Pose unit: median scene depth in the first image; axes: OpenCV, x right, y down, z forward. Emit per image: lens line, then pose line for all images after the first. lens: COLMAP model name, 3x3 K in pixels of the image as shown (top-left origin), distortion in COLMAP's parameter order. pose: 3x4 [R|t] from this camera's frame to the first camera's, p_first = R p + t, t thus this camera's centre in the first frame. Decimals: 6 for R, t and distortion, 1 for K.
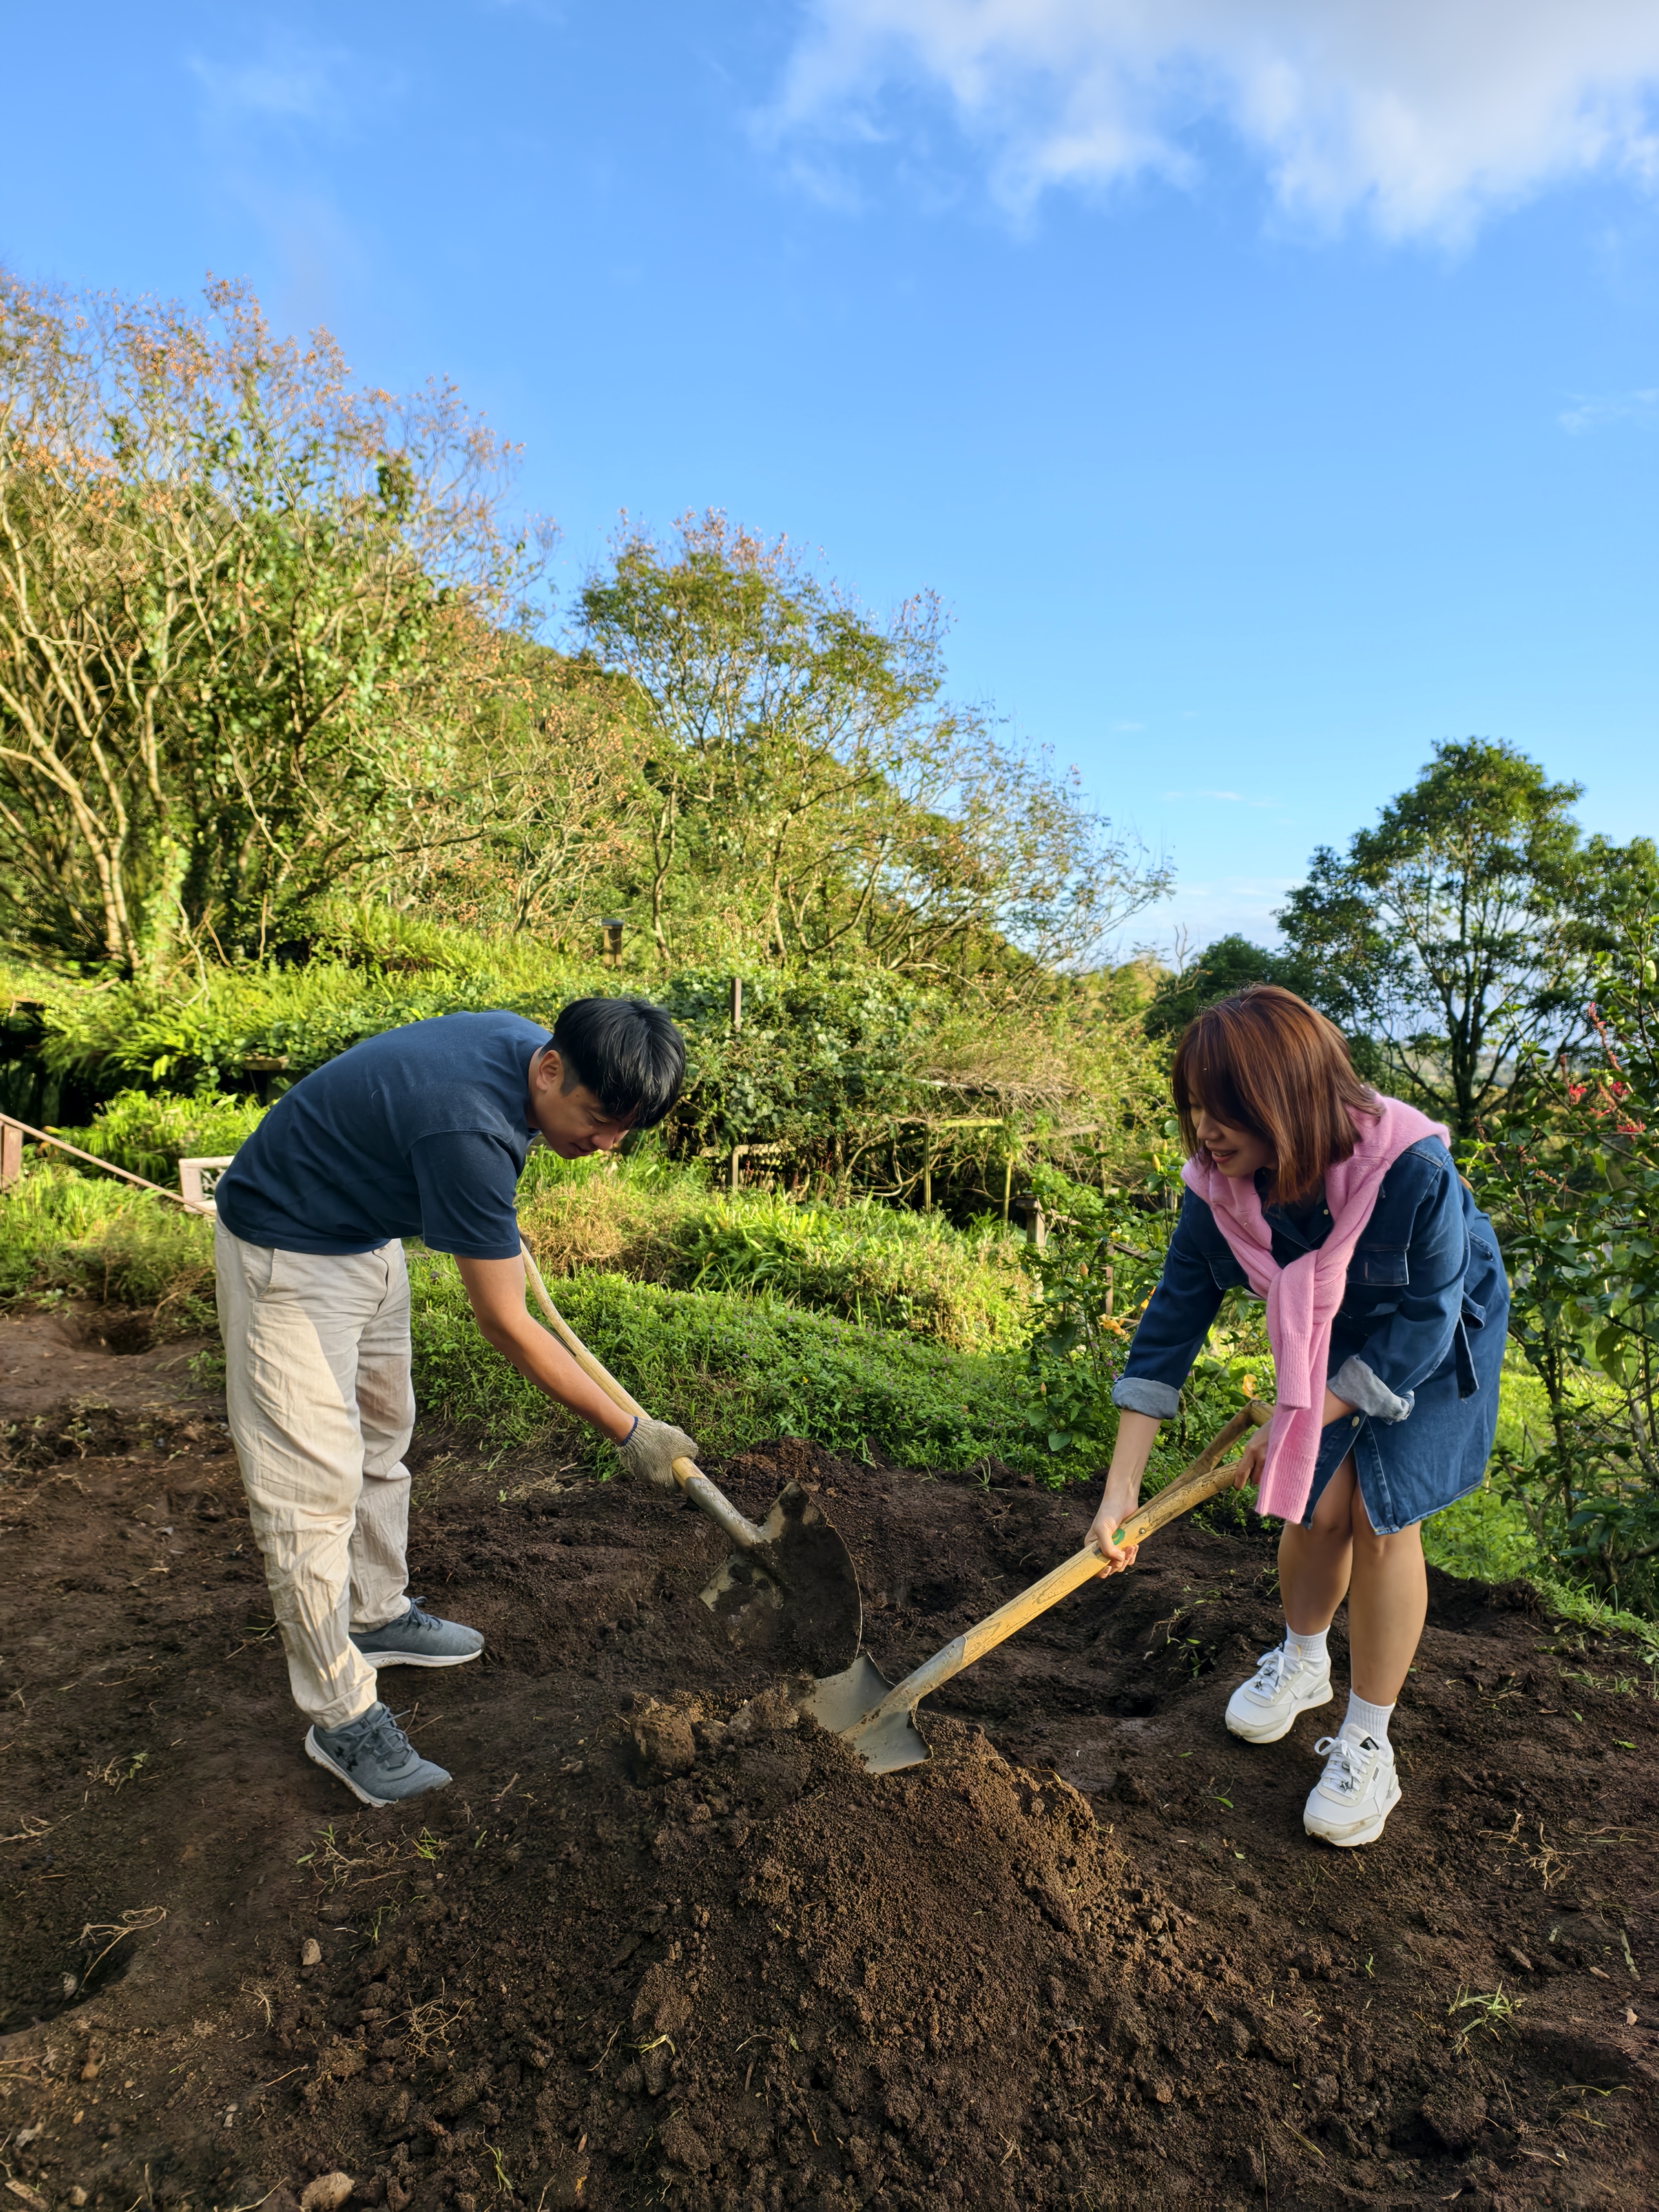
lens RADIAL K [[1499.4, 0, 837.5], [0, 1499.4, 1108.4], [0, 0, 1]] dist [0.005386, -0.016614]
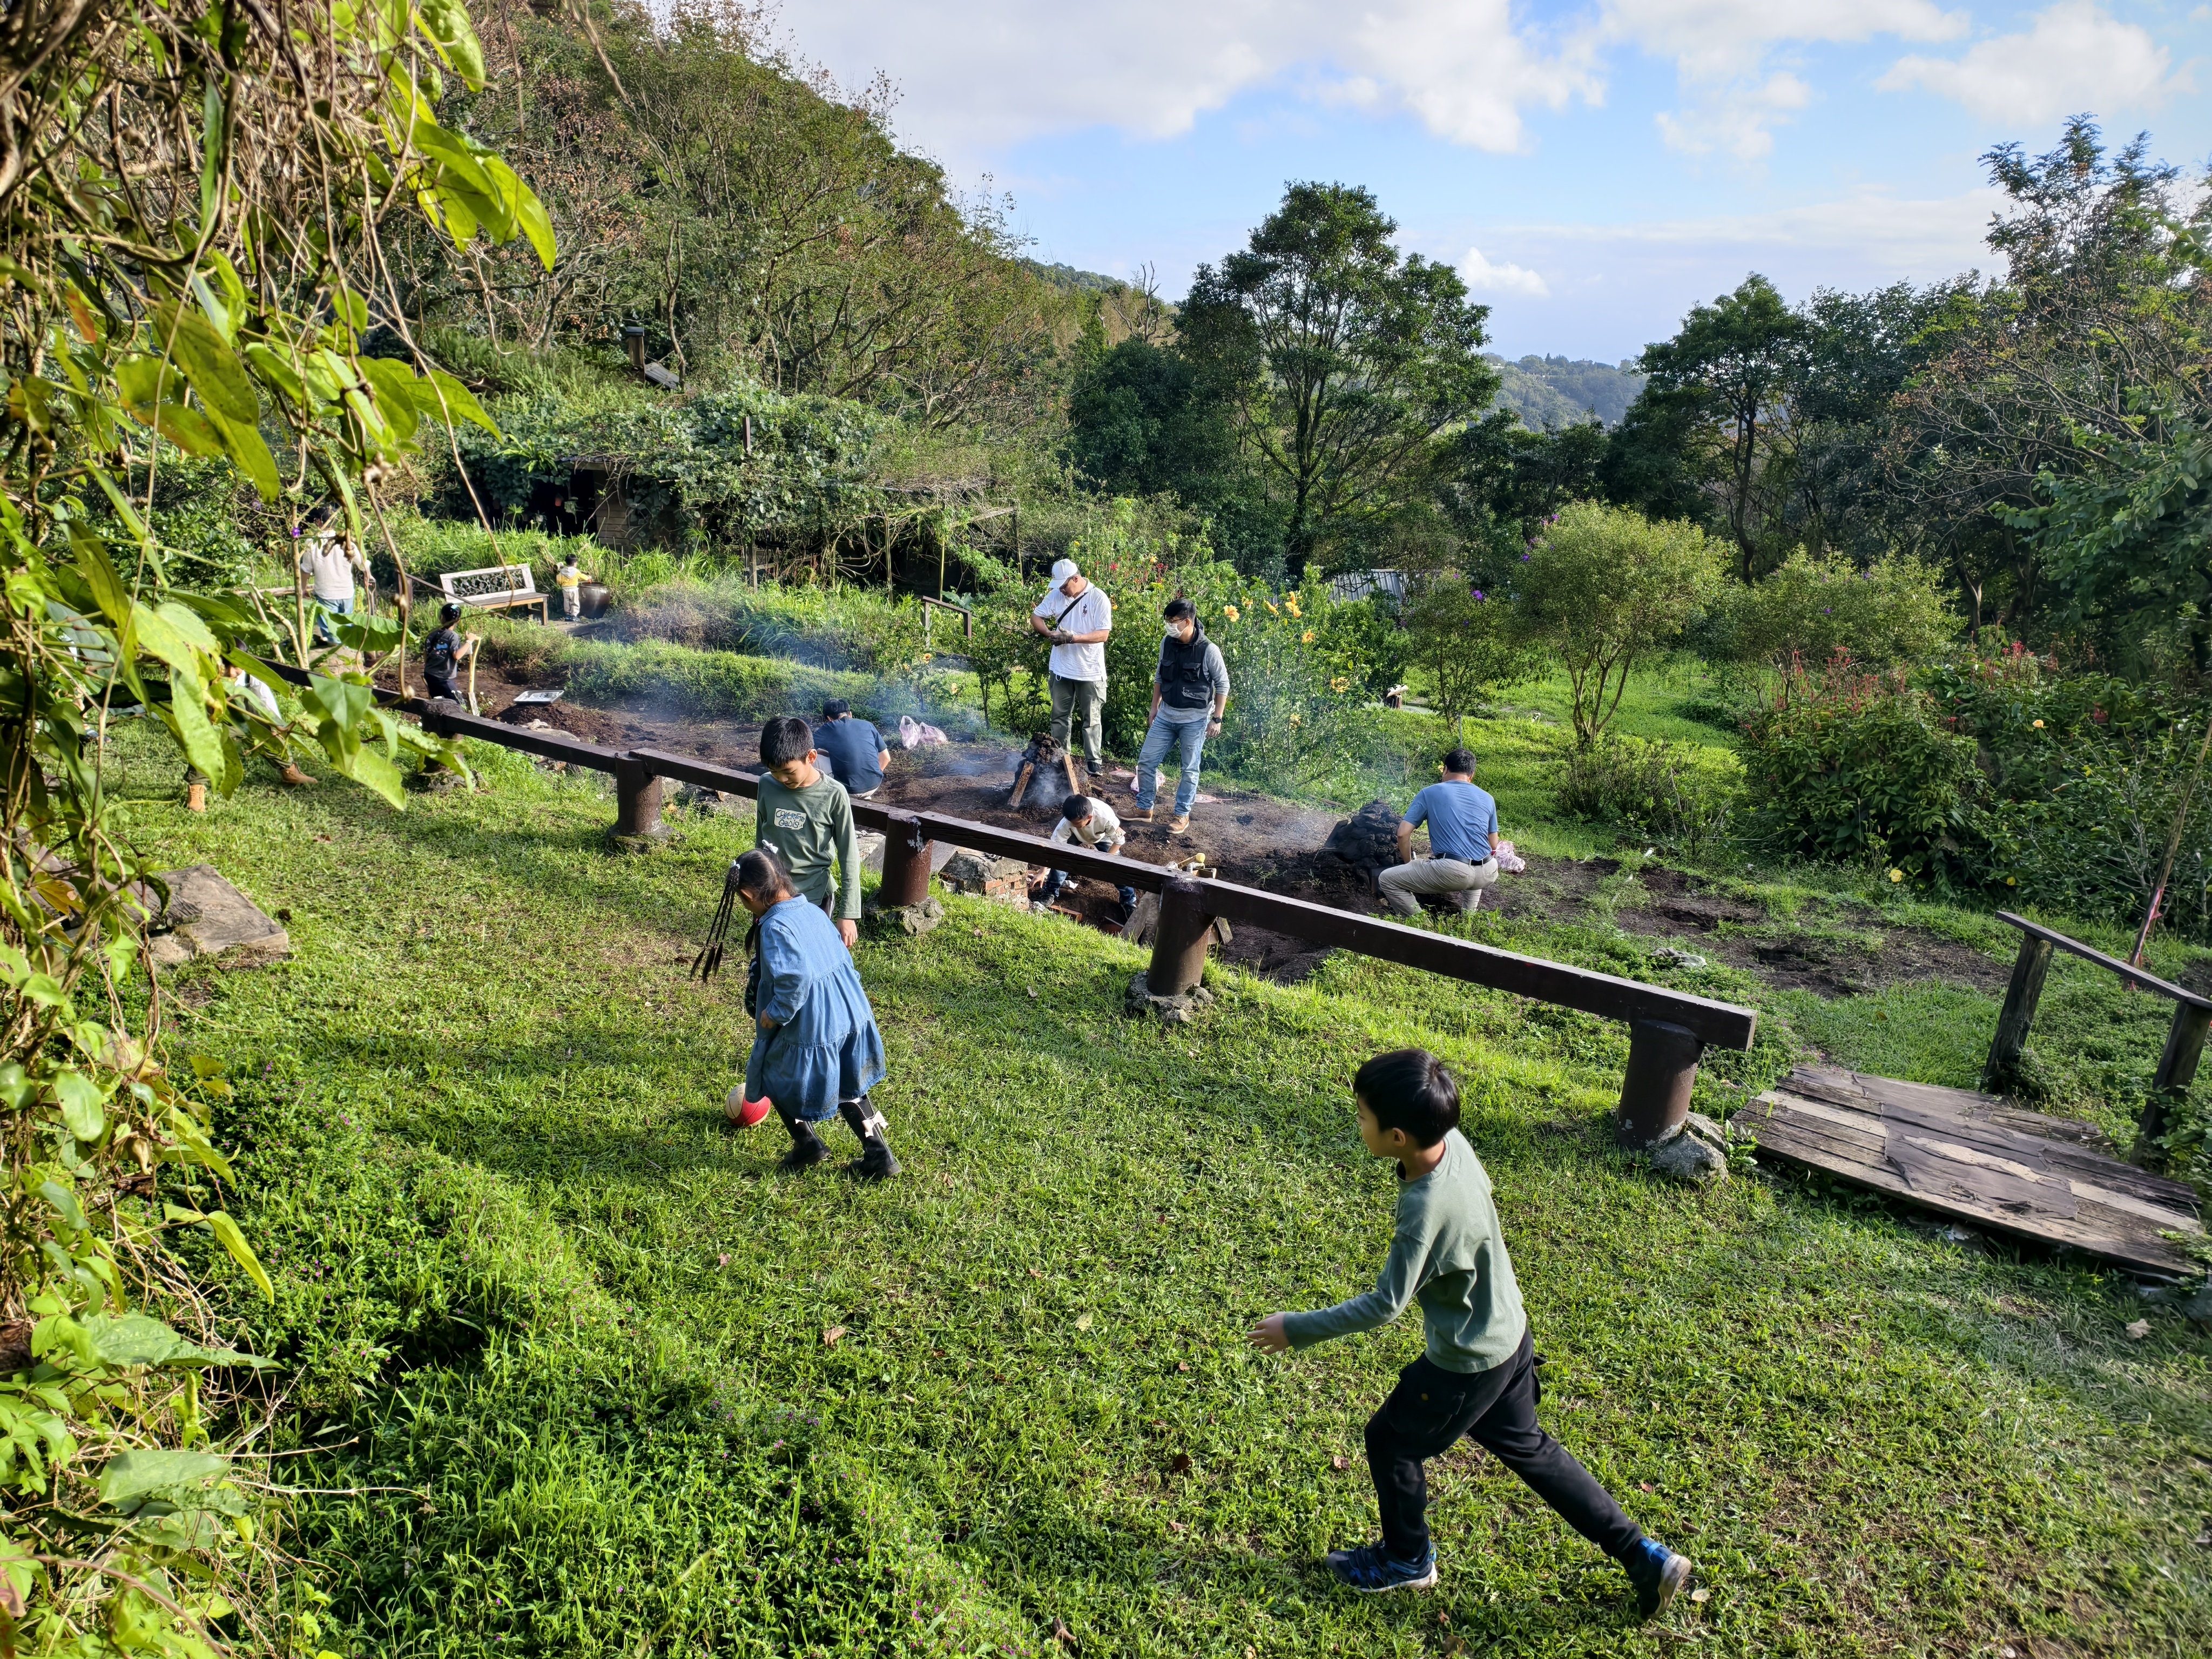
lens RADIAL K [[1499.4, 0, 1103.2], [0, 1499.4, 821.8], [0, 0, 1]] dist [0.005386, -0.016614]
pose [[0.985161, -0.042862, 0.166192, 0.024037], [-0.002925, 0.963981, 0.265956, -0.163674], [-0.171605, -0.262496, 0.949551, -0.895839]]
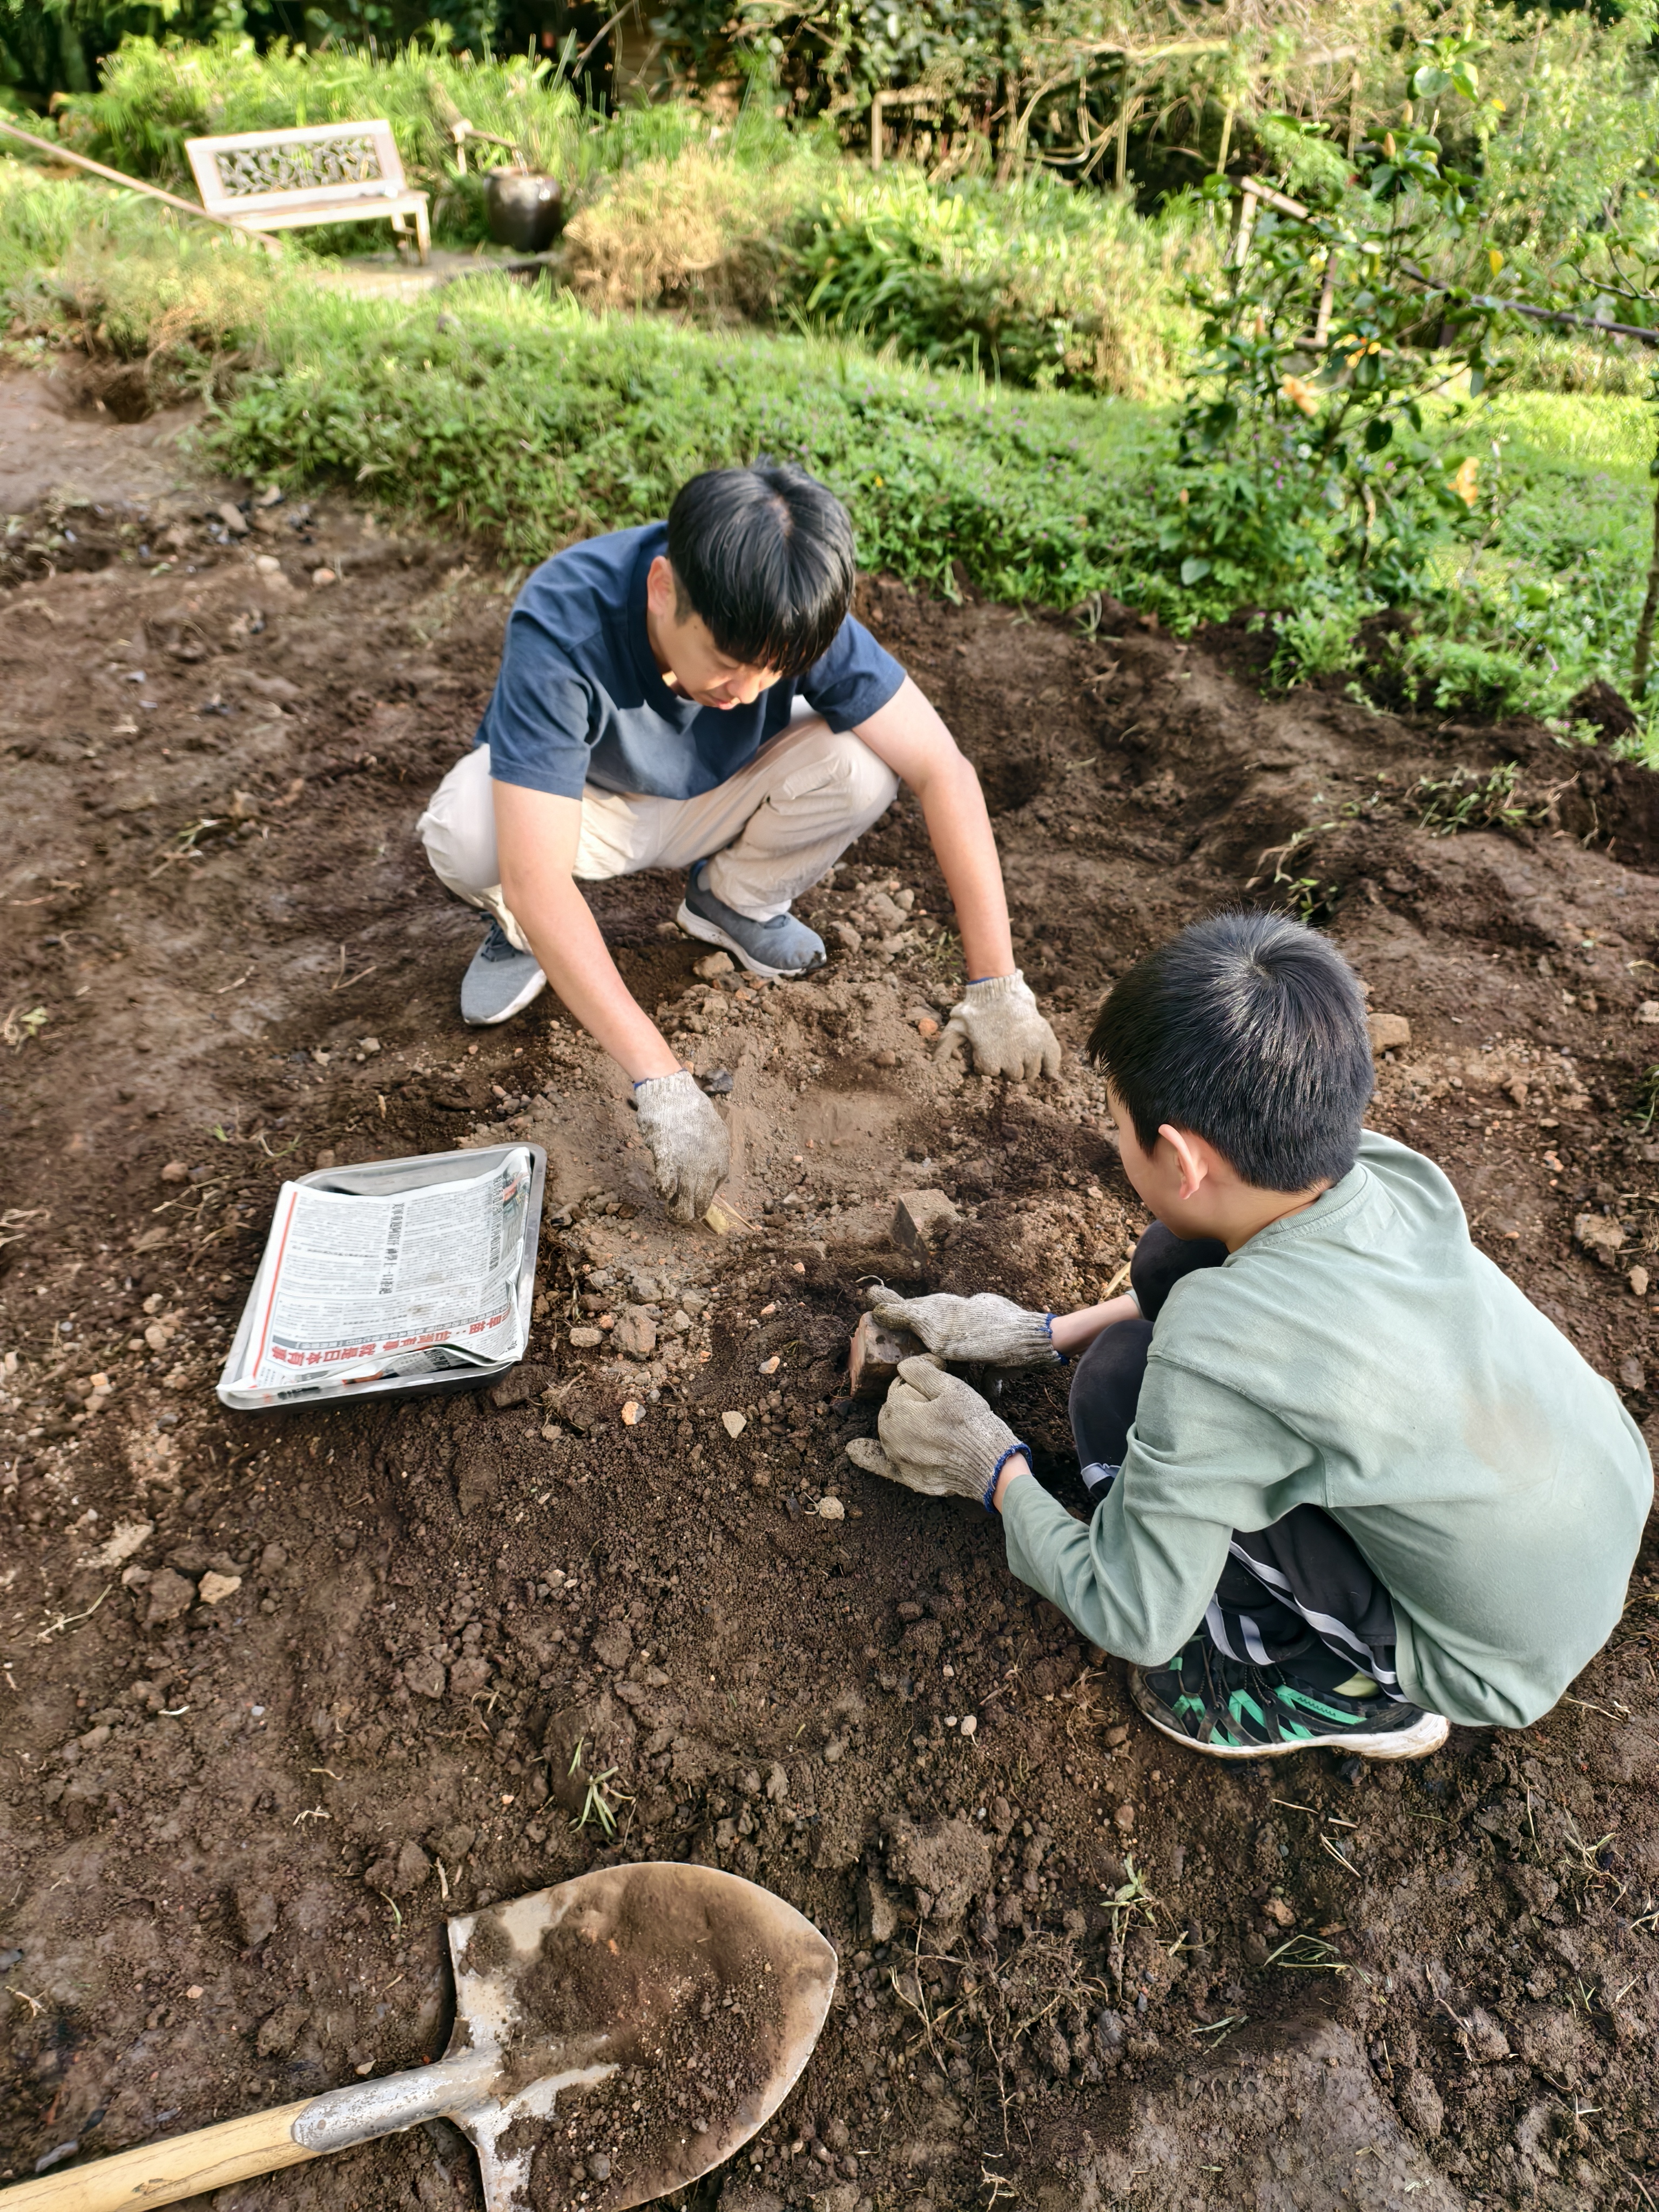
lens RADIAL K [[1499.4, 0, 838.0], [0, 1499.4, 1103.5], [0, 0, 1]] dist [0.005386, -0.016614]
pose [[0.993648, 0.041387, -0.104643, 0.027003], [0.027581, 0.811974, 0.583041, -0.006260], [0.109098, -0.582224, 0.805675, 0.091848]]
